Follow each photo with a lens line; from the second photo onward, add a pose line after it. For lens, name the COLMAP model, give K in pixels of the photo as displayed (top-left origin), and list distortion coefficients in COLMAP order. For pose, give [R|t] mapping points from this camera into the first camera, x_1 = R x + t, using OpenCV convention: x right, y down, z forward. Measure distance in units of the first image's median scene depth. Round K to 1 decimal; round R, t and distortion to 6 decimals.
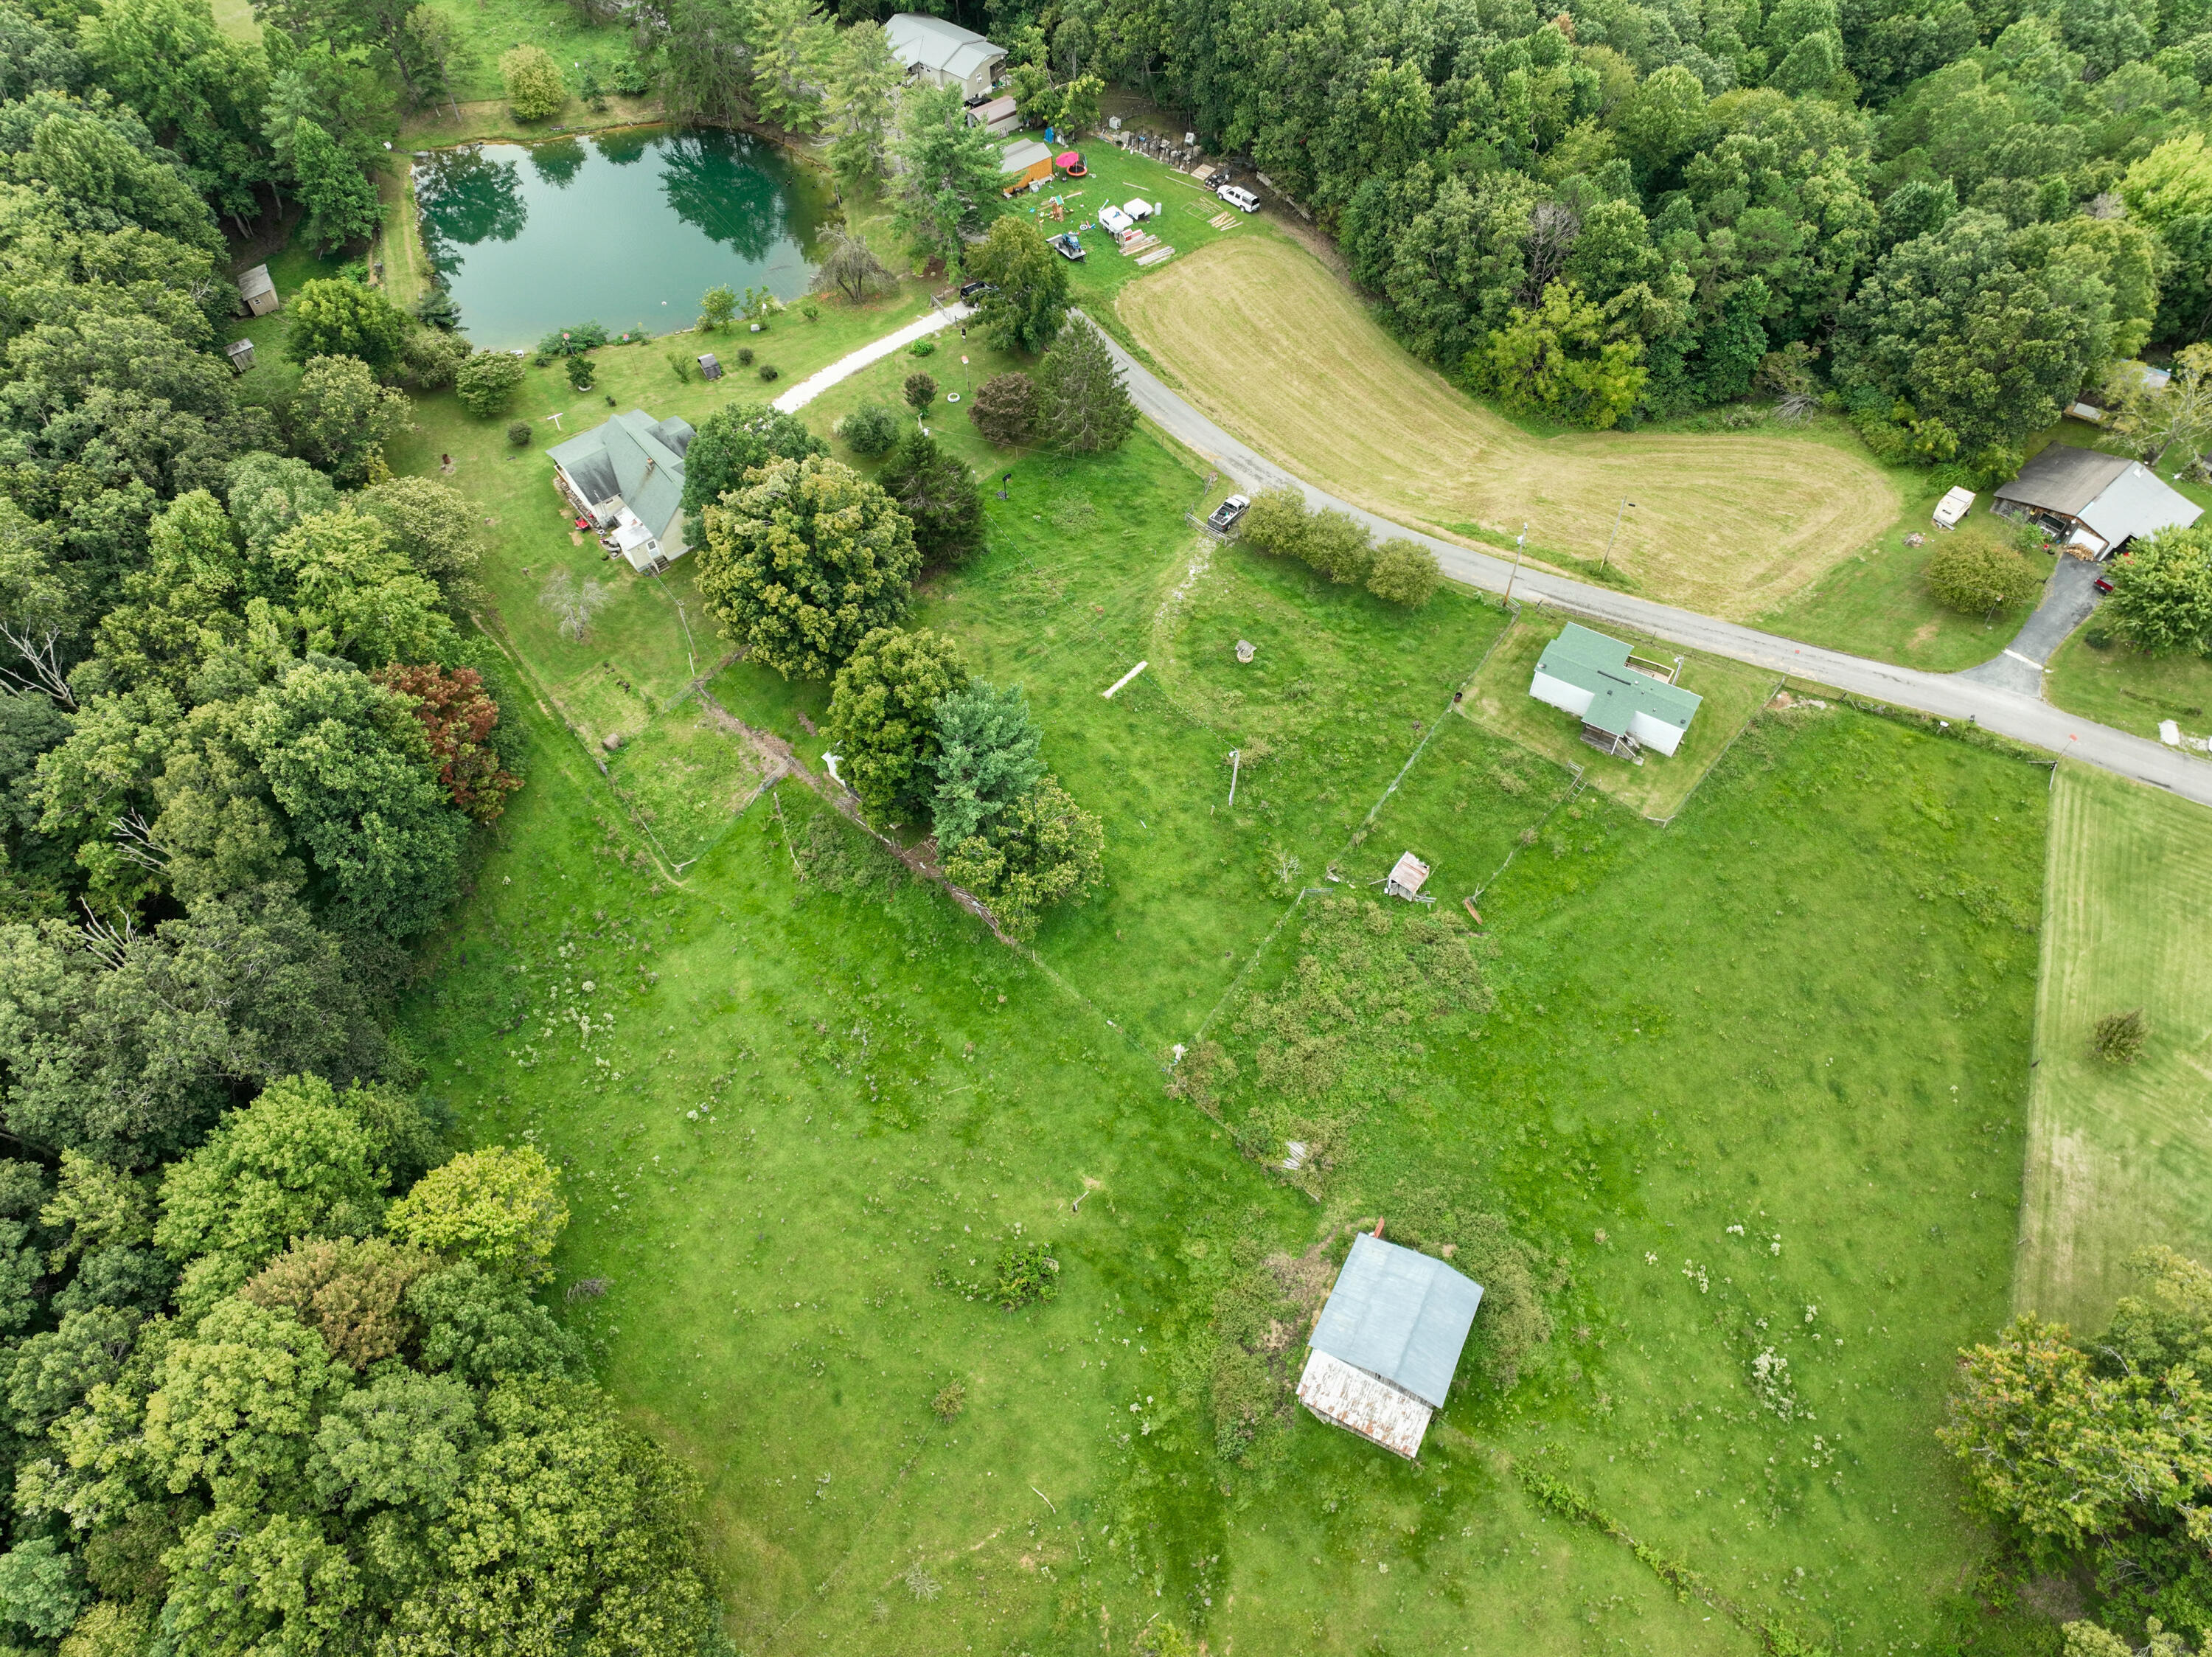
lens RADIAL K [[1554.1, 0, 1118.4], [0, 1554.1, 823.0], [0, 0, 1]] dist [0.001849, 0.015196]
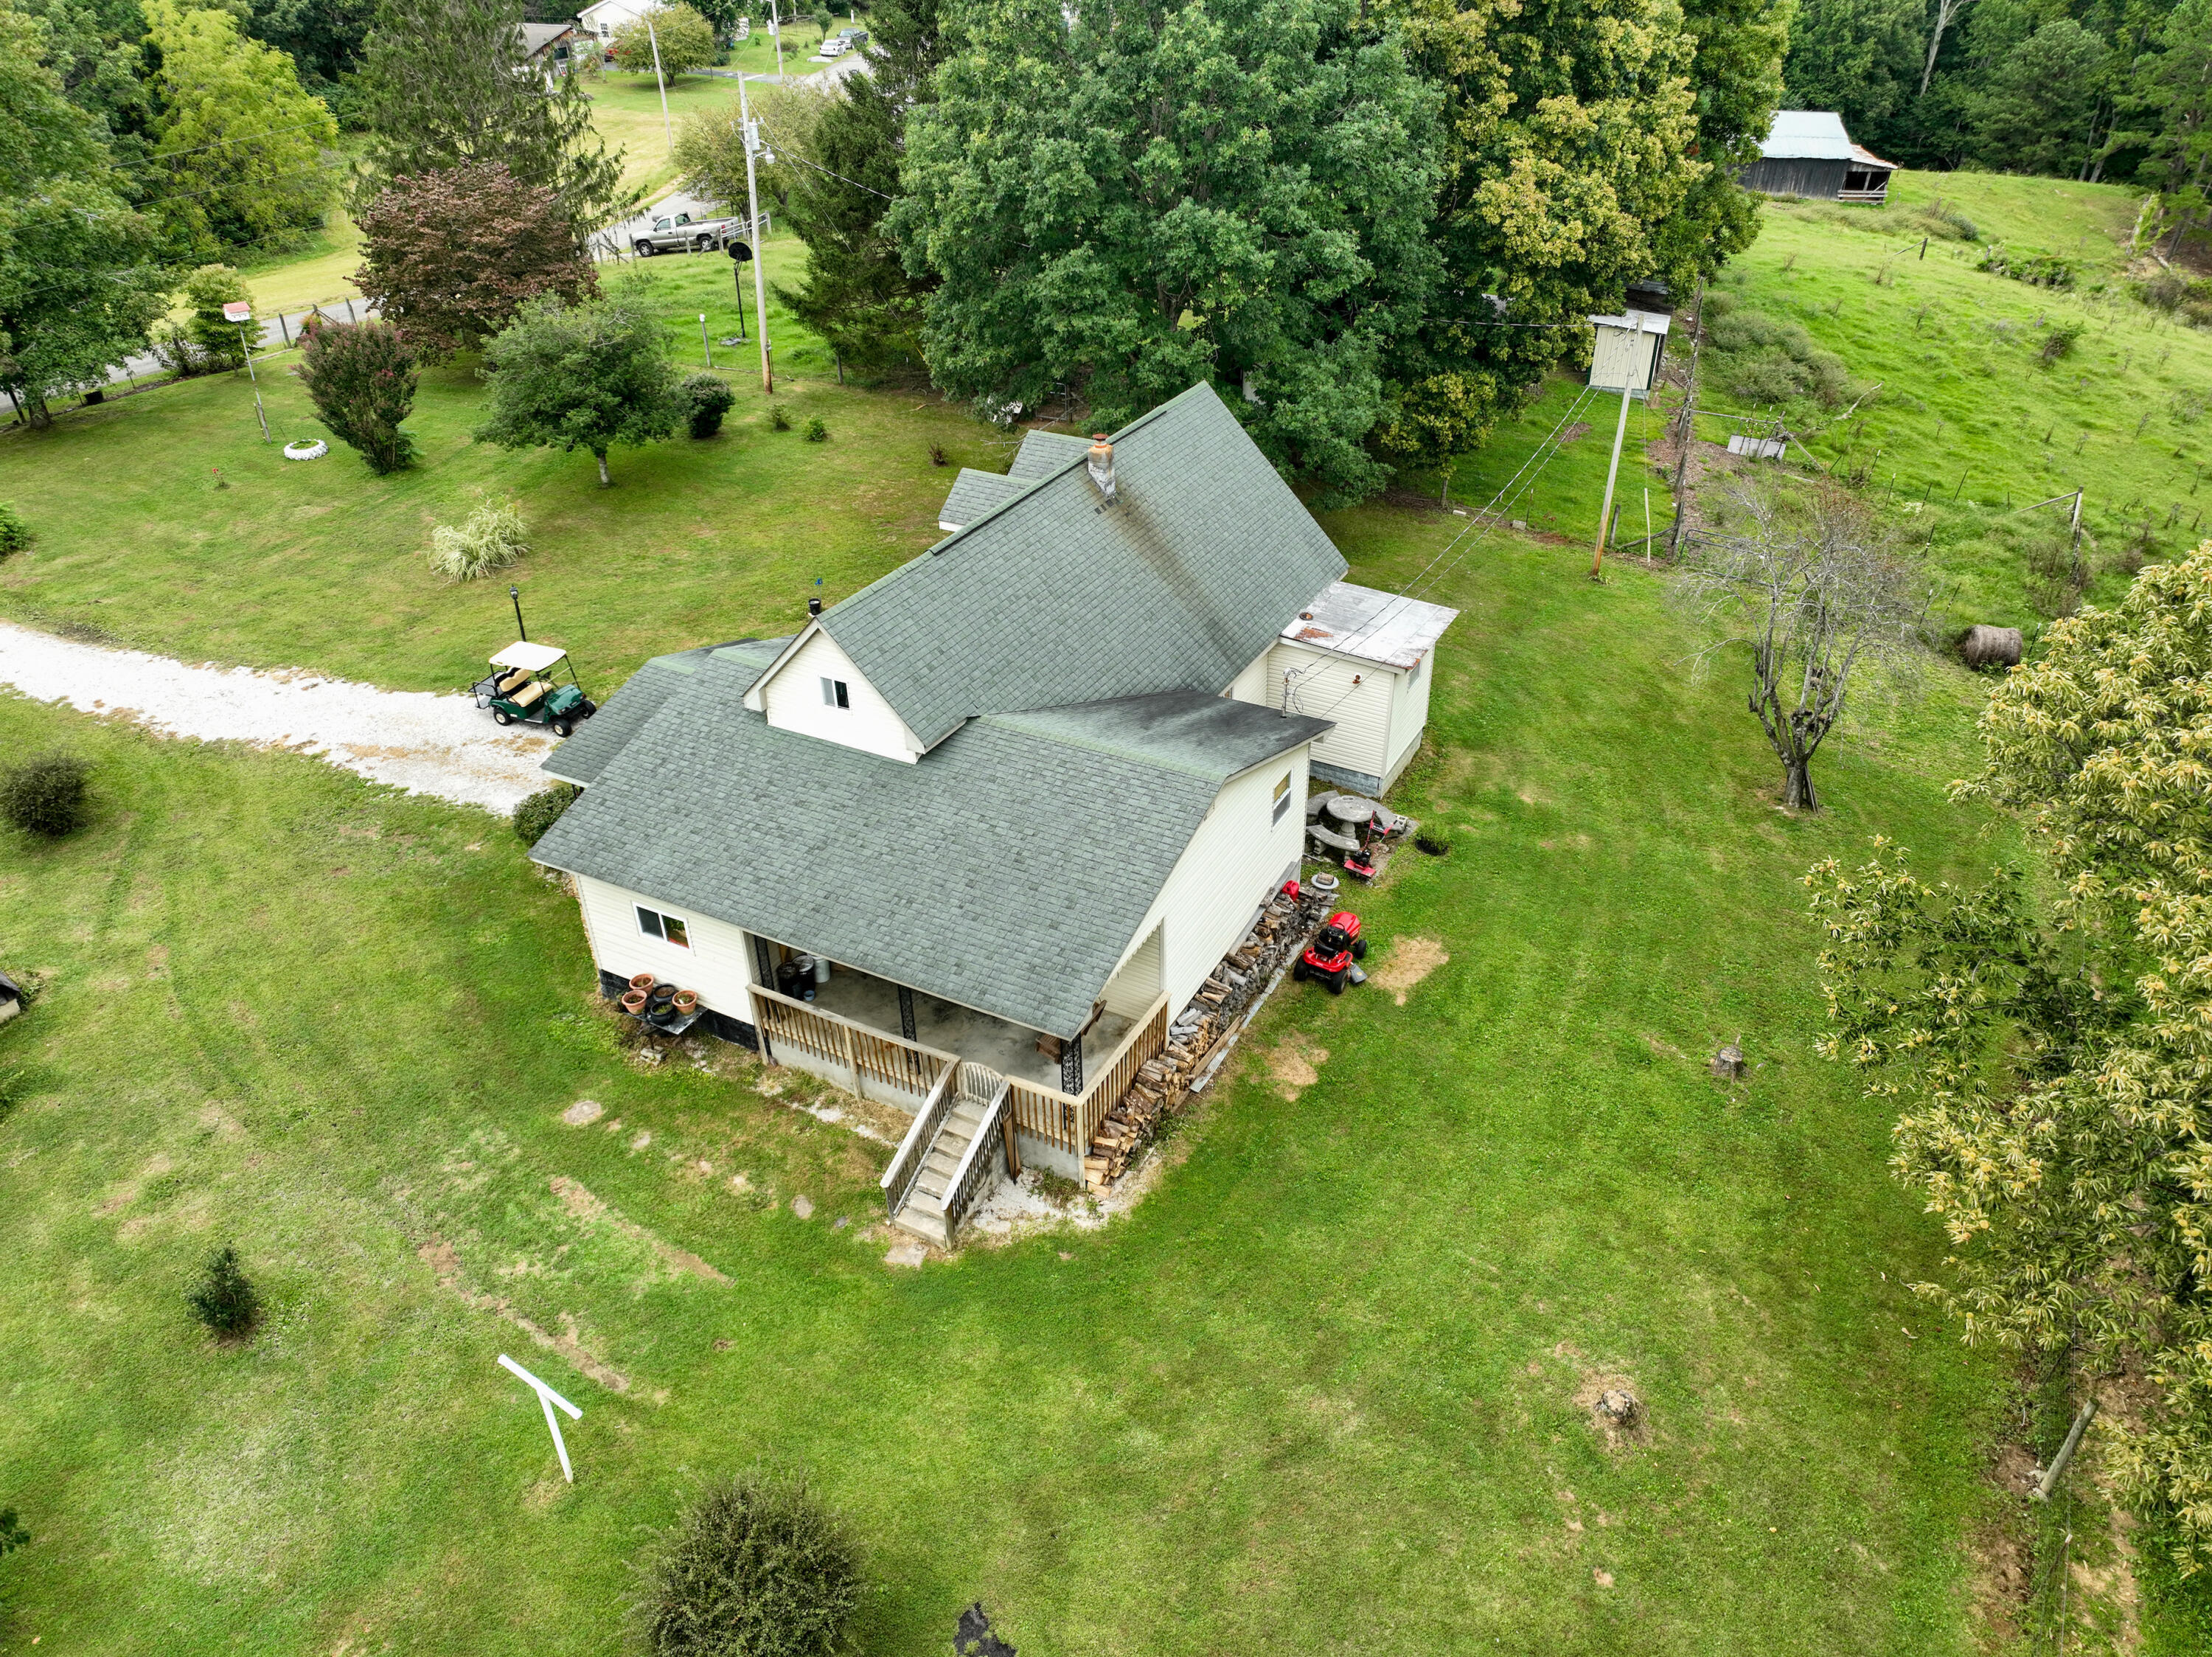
lens RADIAL K [[1554.1, 0, 1117.4], [0, 1554.1, 822.6], [0, 0, 1]] dist [0.001849, 0.015196]
pose [[-0.398067, -0.478474, 0.782691, -0.547656], [0.755869, 0.312386, 0.575393, -0.375140], [-0.519812, 0.820657, 0.237313, 1.105648]]
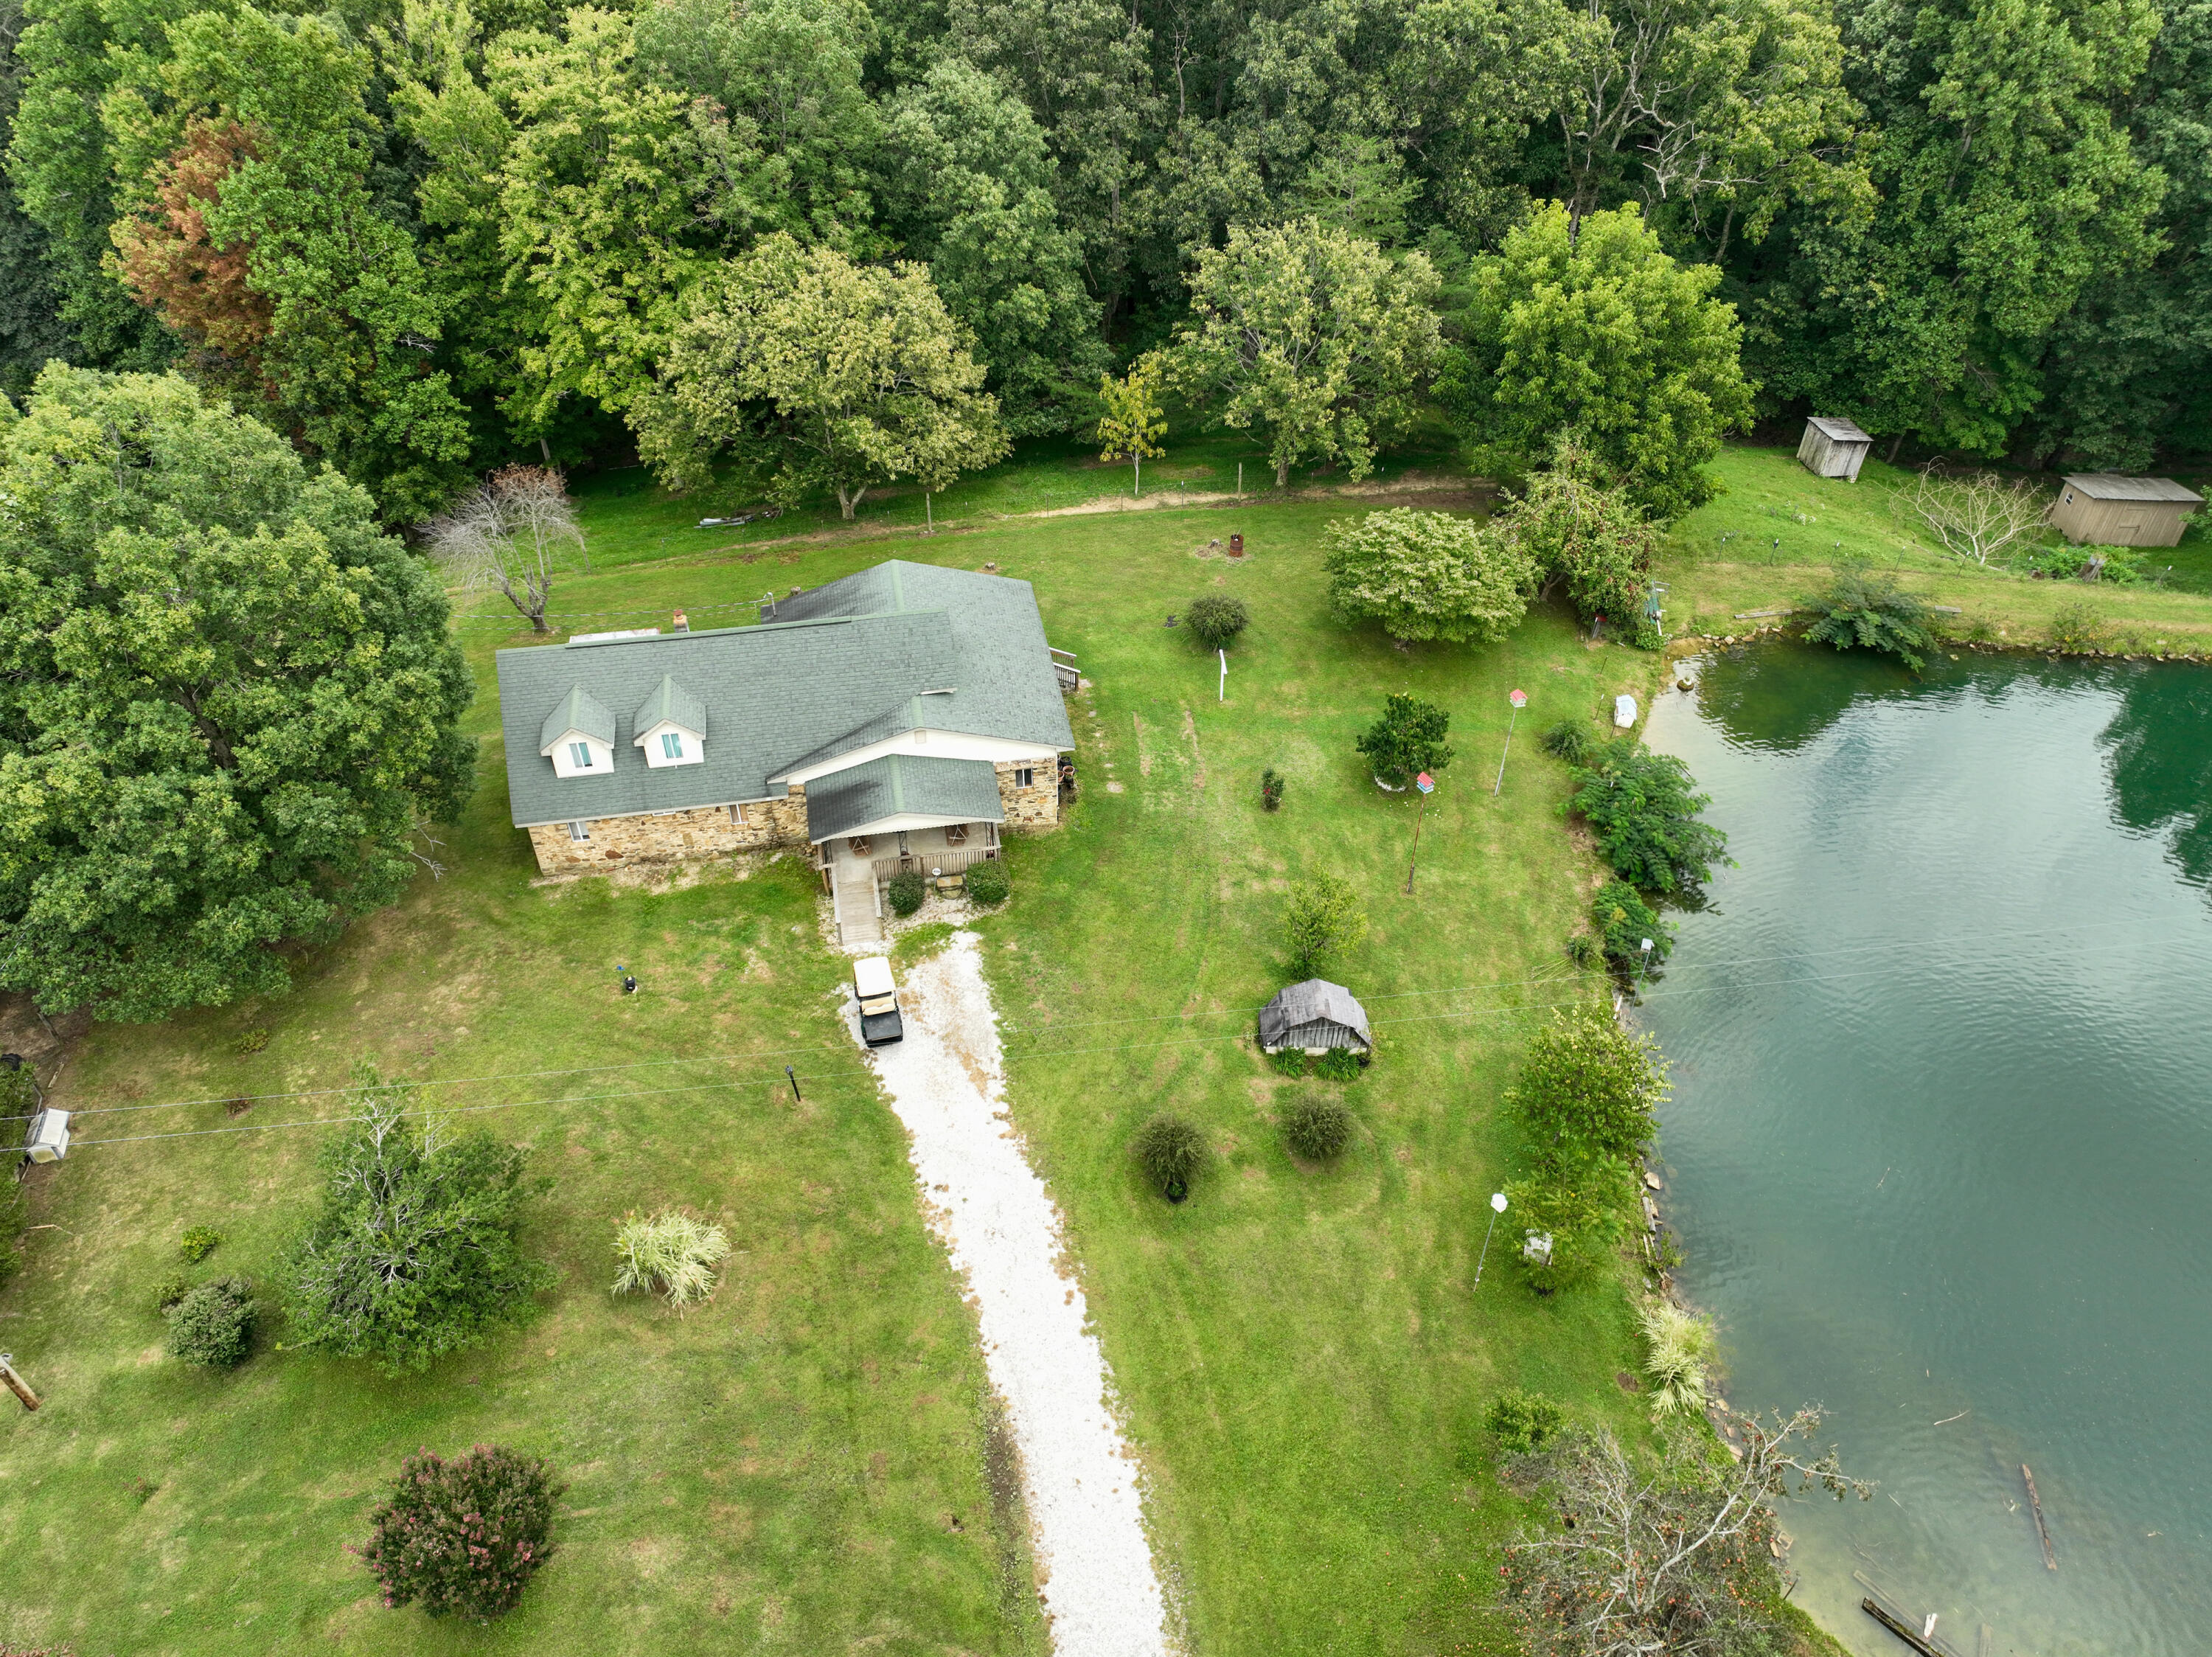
lens RADIAL K [[1554.1, 0, 1112.2], [0, 1554.1, 825.2], [0, 0, 1]] dist [0.001849, 0.015196]
pose [[-0.467288, 0.584928, -0.662949, -0.104650], [-0.715493, 0.190278, 0.672208, -0.580946], [0.519338, 0.788450, 0.329597, 1.085711]]
